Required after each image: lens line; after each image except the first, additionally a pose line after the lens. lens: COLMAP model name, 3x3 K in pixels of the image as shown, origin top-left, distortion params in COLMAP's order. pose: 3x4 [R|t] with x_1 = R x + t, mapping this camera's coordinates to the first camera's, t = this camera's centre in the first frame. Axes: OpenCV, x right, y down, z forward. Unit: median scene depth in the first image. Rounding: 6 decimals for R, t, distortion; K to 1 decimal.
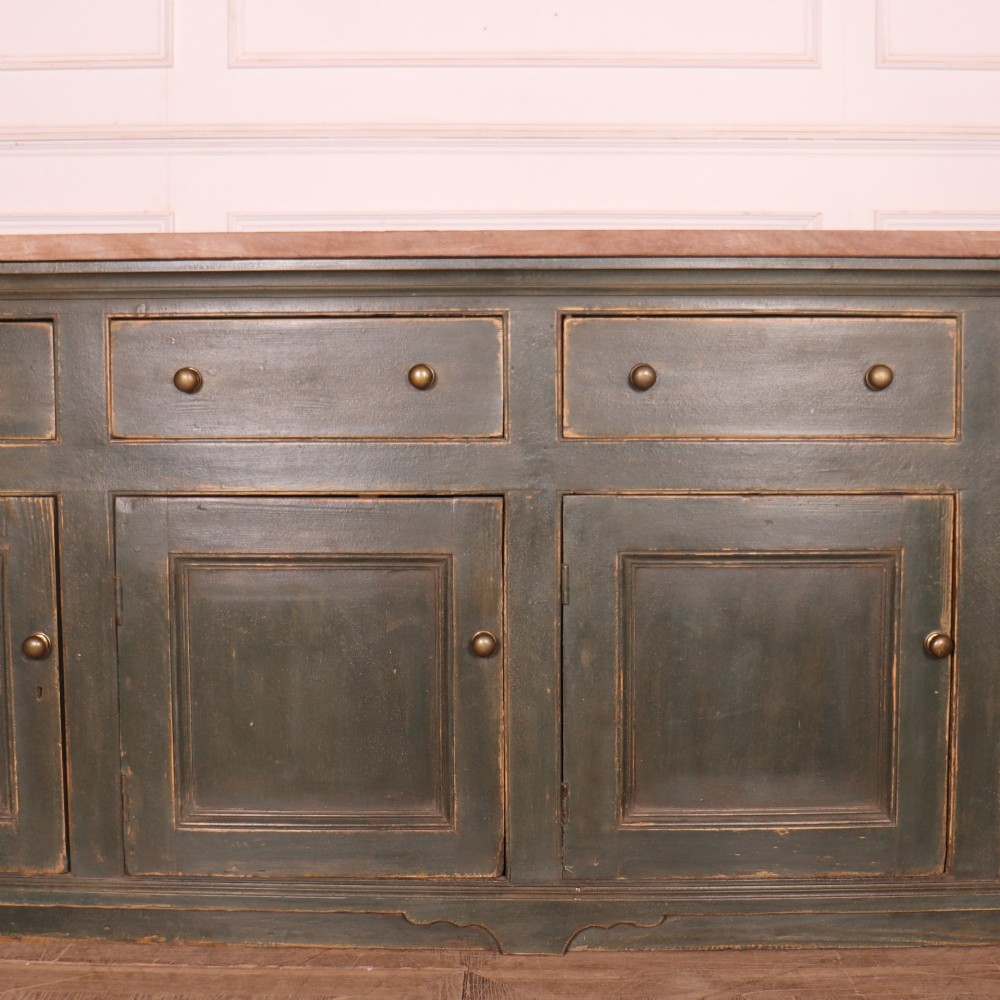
lens RADIAL K [[1869.6, 0, 499.5], [0, 1869.6, 459.5], [0, 0, 1]] dist [-0.225148, 0.251669]
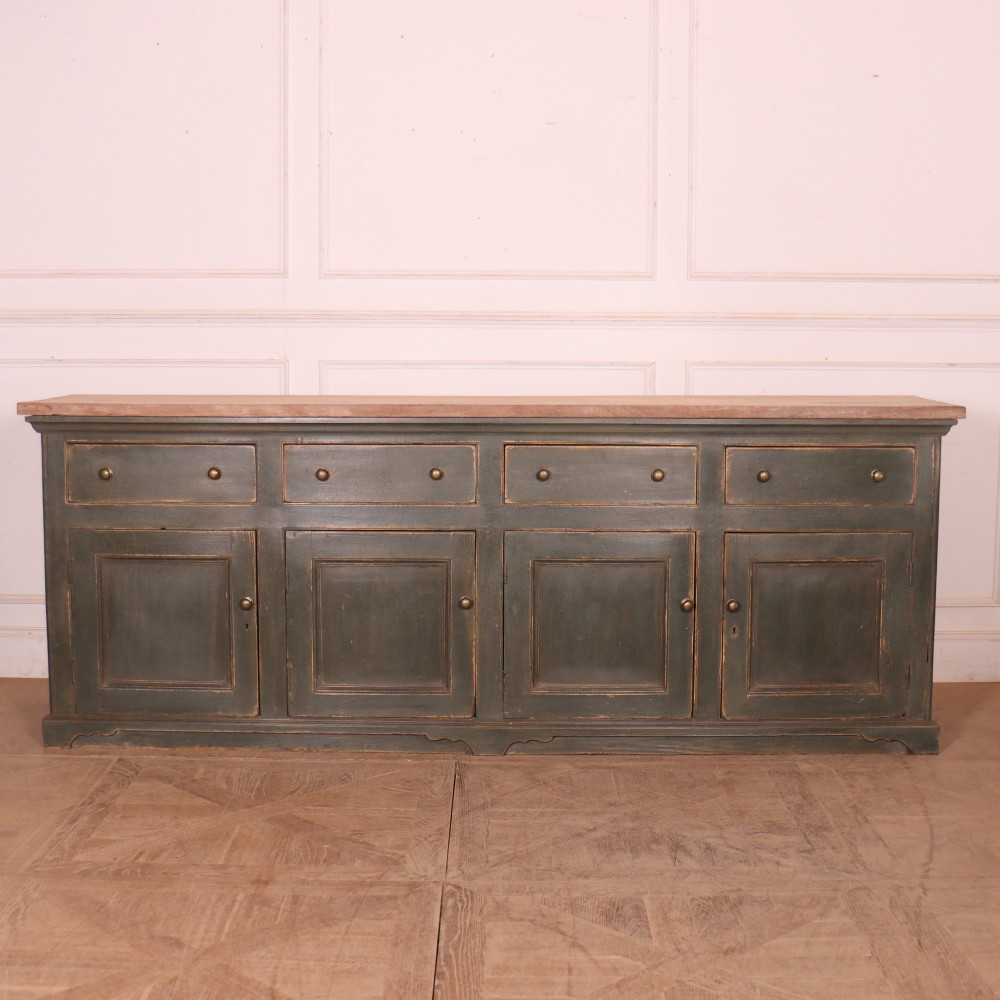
lens RADIAL K [[1909.5, 0, 507.2], [0, 1909.5, 503.6], [0, 0, 1]] dist [-0.191741, 0.423144]
pose [[0.999804, 0.005808, 0.018905, -0.002872], [-0.006665, 0.998937, 0.045610, -0.106744], [-0.018620, -0.045727, 0.998780, -1.099381]]
